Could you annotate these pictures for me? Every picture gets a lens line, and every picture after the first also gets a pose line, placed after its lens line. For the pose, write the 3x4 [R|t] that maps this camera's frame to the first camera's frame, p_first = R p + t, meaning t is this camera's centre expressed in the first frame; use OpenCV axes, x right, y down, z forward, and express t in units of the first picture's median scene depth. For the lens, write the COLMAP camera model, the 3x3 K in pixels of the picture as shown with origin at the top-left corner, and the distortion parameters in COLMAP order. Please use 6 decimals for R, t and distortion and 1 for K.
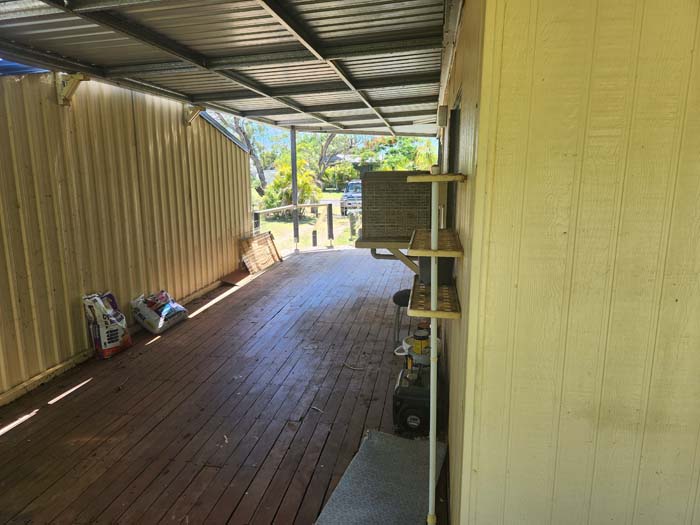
lens RADIAL K [[472.7, 0, 349.6], [0, 472.7, 259.1], [0, 0, 1]] dist [0.052984, -0.032767]
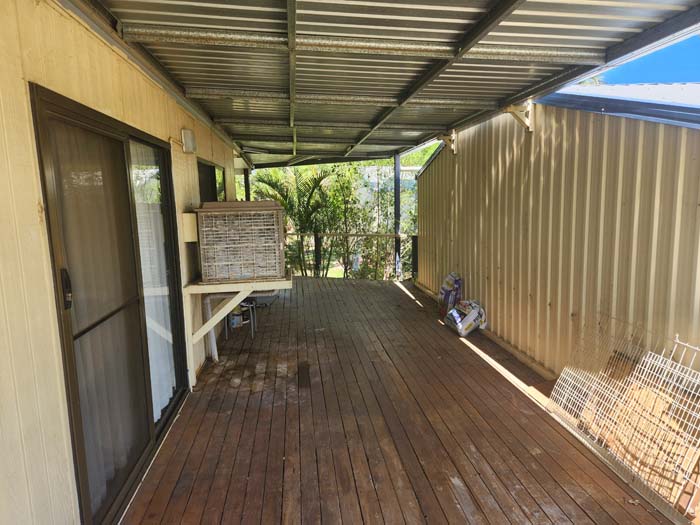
lens RADIAL K [[472.7, 0, 348.3], [0, 472.7, 263.7], [0, 0, 1]] dist [0.052984, -0.032767]
pose [[-0.960005, 0.072253, -0.270498, 0.152565], [-0.018330, 0.947837, 0.318229, -0.336253], [0.279381, 0.310459, -0.908604, 1.764087]]
